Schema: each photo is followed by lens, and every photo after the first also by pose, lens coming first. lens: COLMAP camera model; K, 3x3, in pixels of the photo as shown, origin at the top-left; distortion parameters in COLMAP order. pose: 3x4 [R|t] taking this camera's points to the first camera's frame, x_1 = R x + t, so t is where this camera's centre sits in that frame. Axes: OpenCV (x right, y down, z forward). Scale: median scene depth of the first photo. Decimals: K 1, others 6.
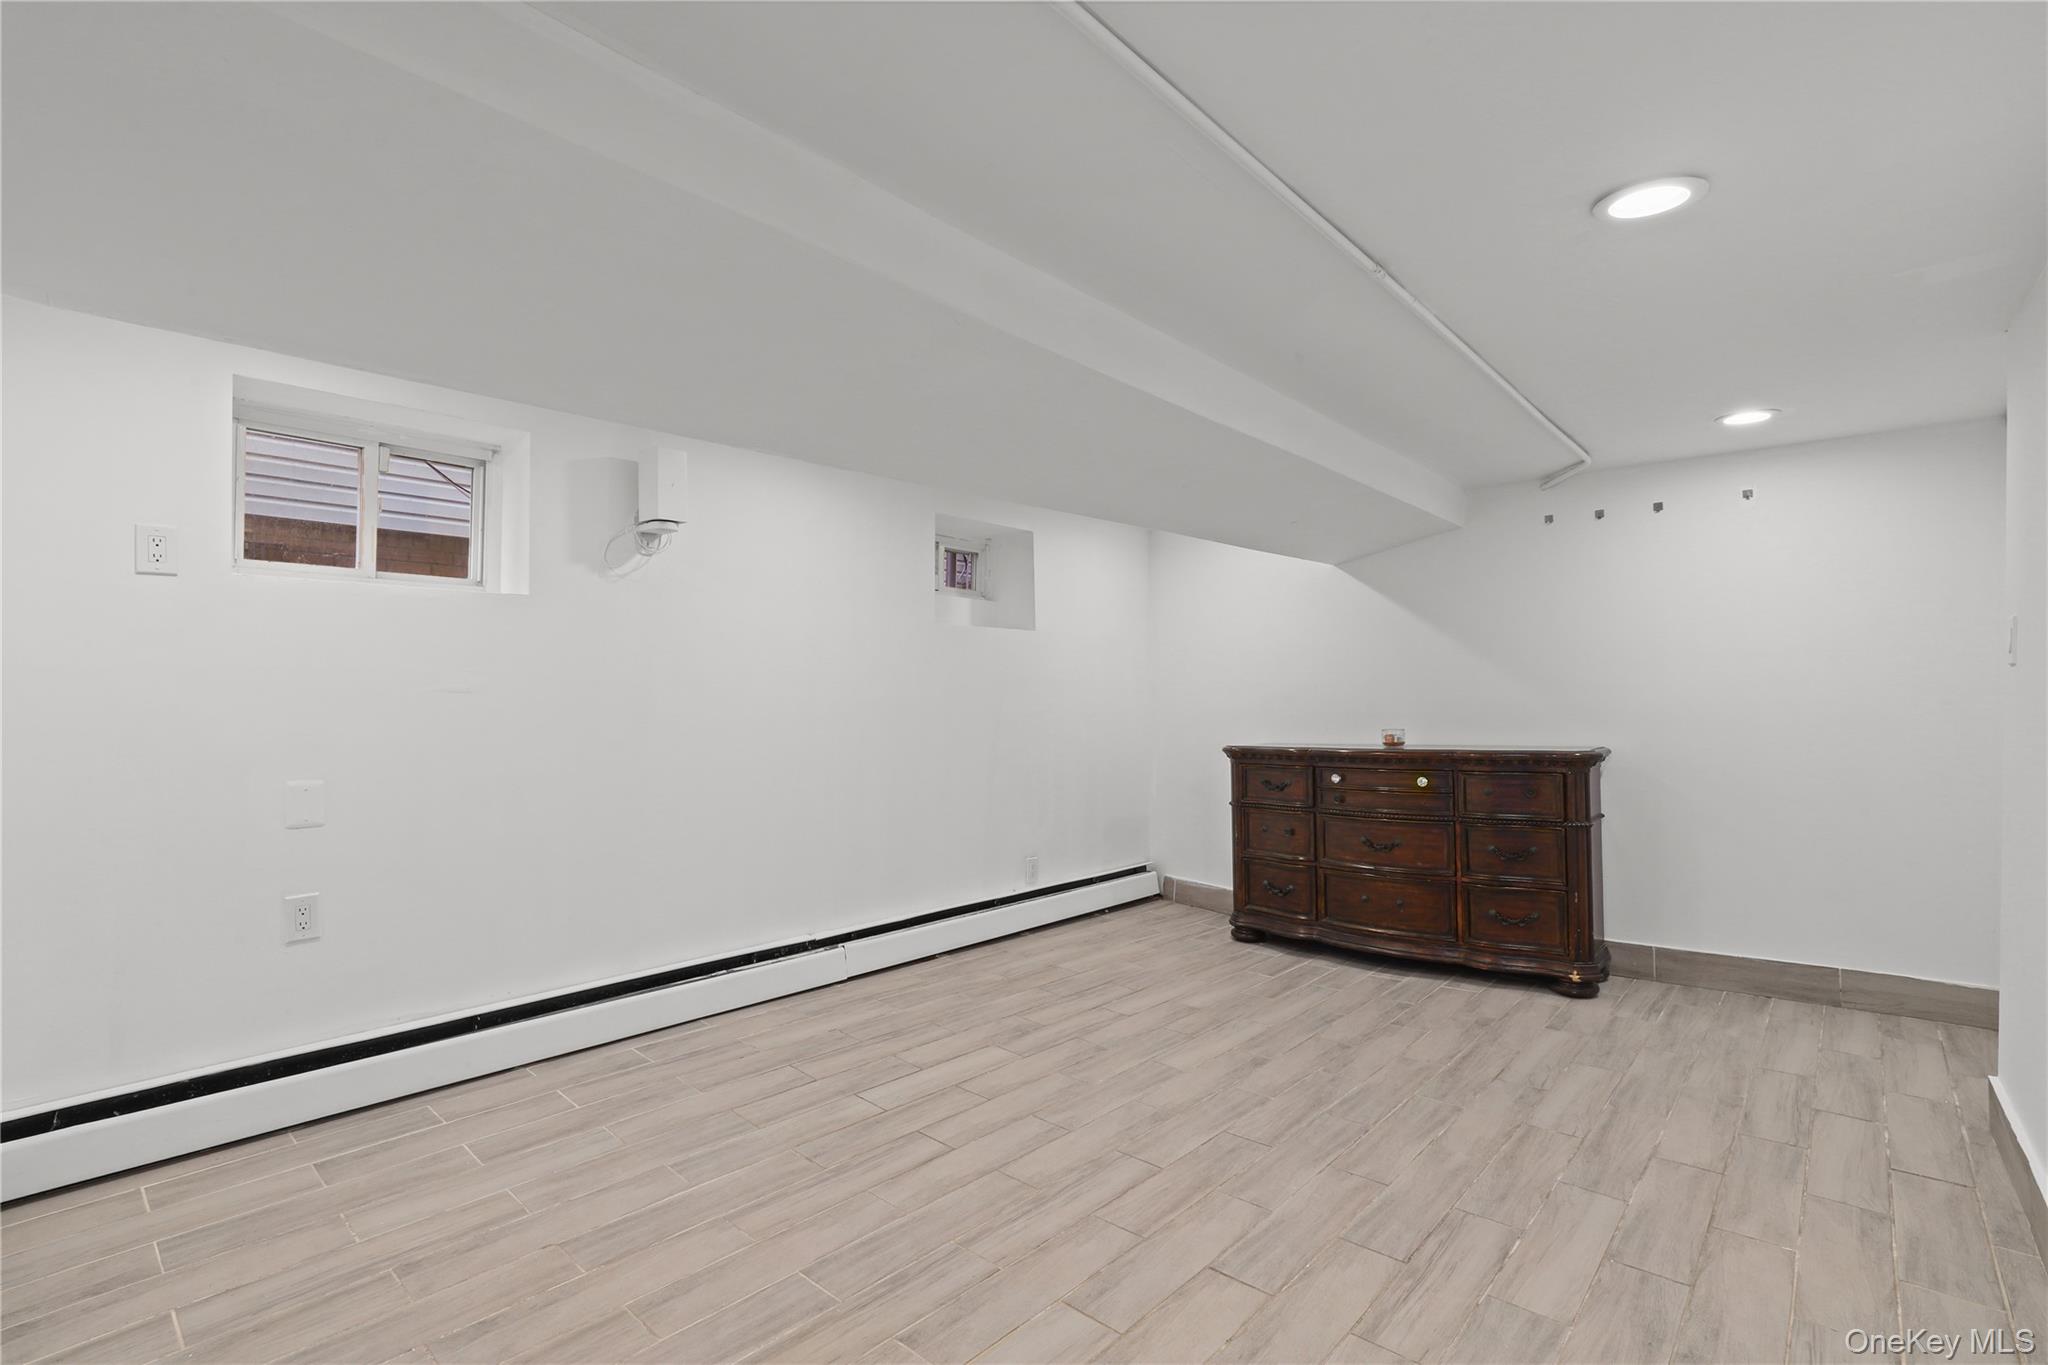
lens RADIAL K [[943.5, 0, 1003.8], [0, 943.5, 695.9], [0, 0, 1]] dist [-0.011142, 0.003054]
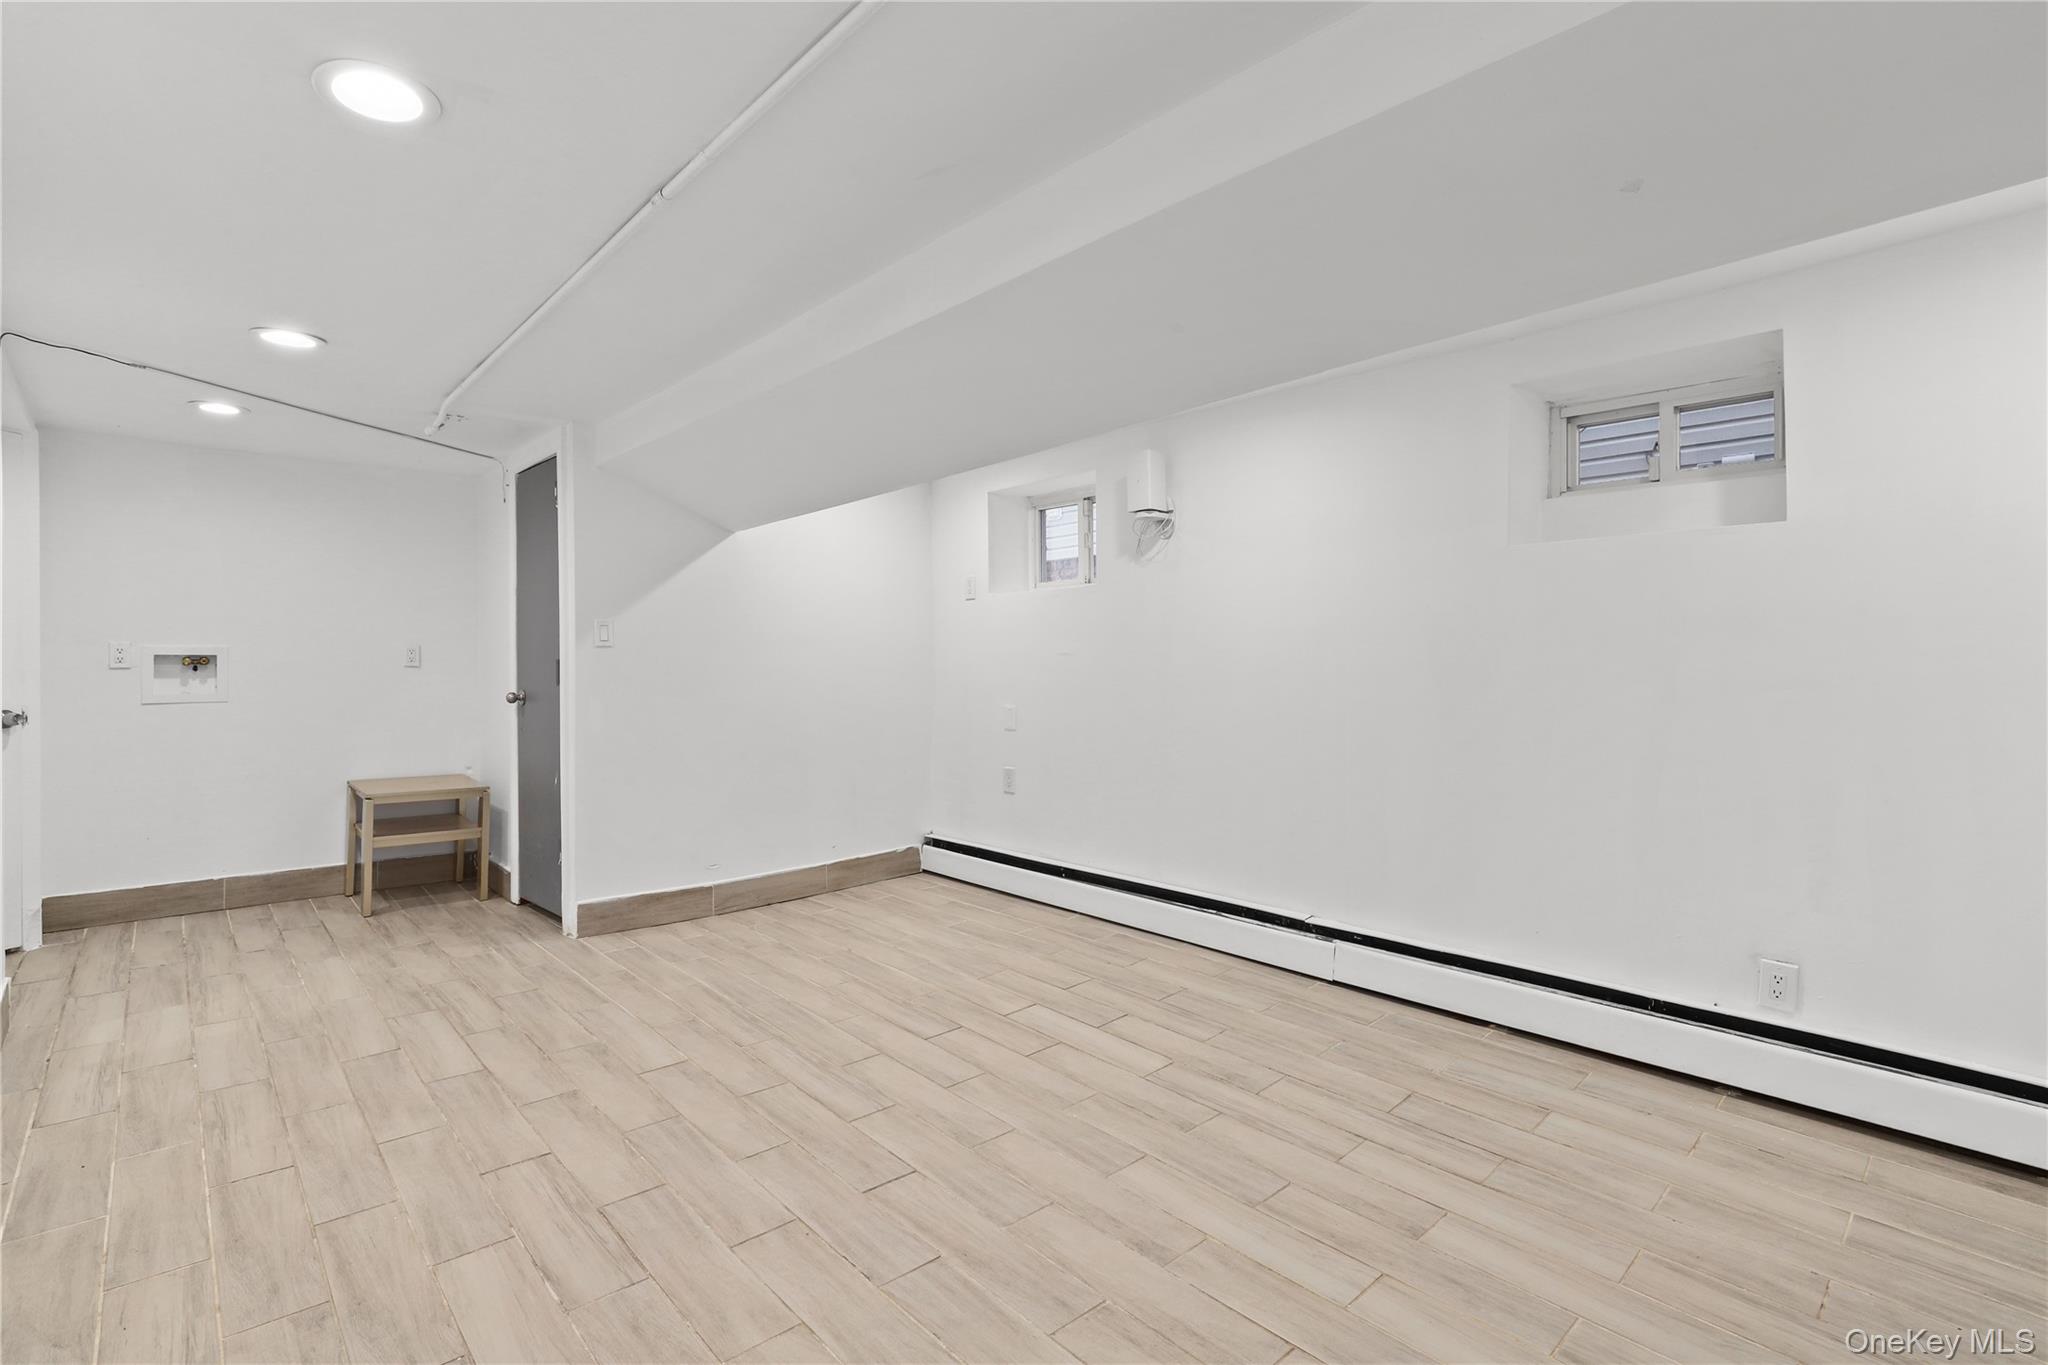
lens RADIAL K [[943.5, 0, 1013.1], [0, 943.5, 654.7], [0, 0, 1]] dist [-0.011142, 0.003054]
pose [[-0.091364, -0.014339, -0.995714, 0.985300], [0.003991, 0.999883, -0.014765, 0.020500], [0.995810, -0.005323, -0.091296, 1.084878]]
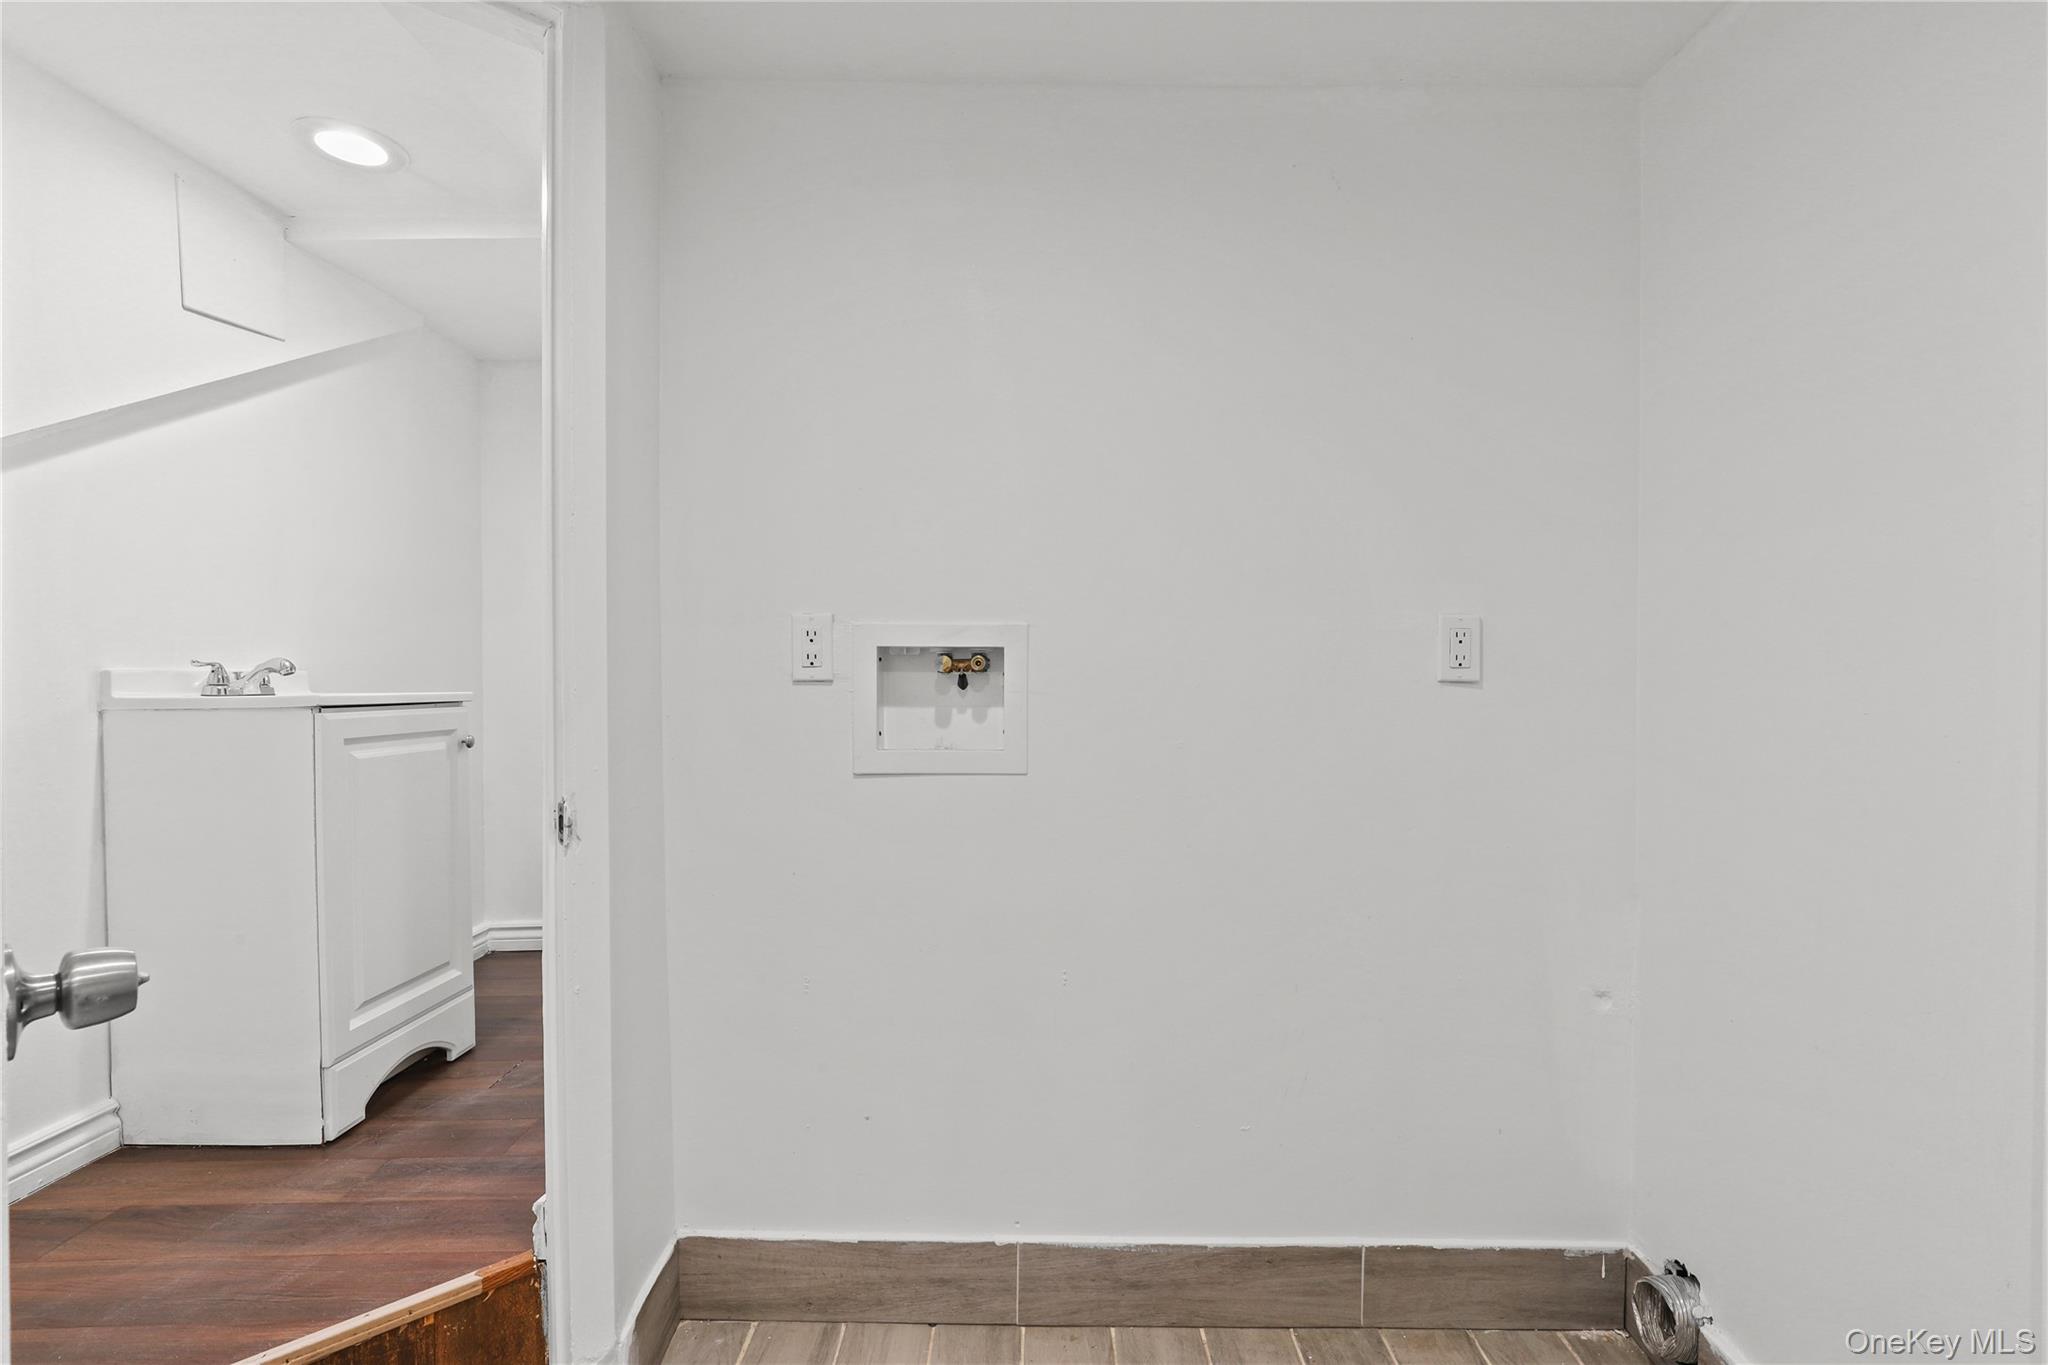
lens RADIAL K [[943.5, 0, 1026.7], [0, 943.5, 682.6], [0, 0, 1]] dist [-0.011142, 0.003054]
pose [[-0.731991, 0.005739, -0.681291, 0.659662], [-0.005879, 0.999874, 0.014739, 0.015903], [0.681289, 0.014794, -0.731865, 0.765842]]
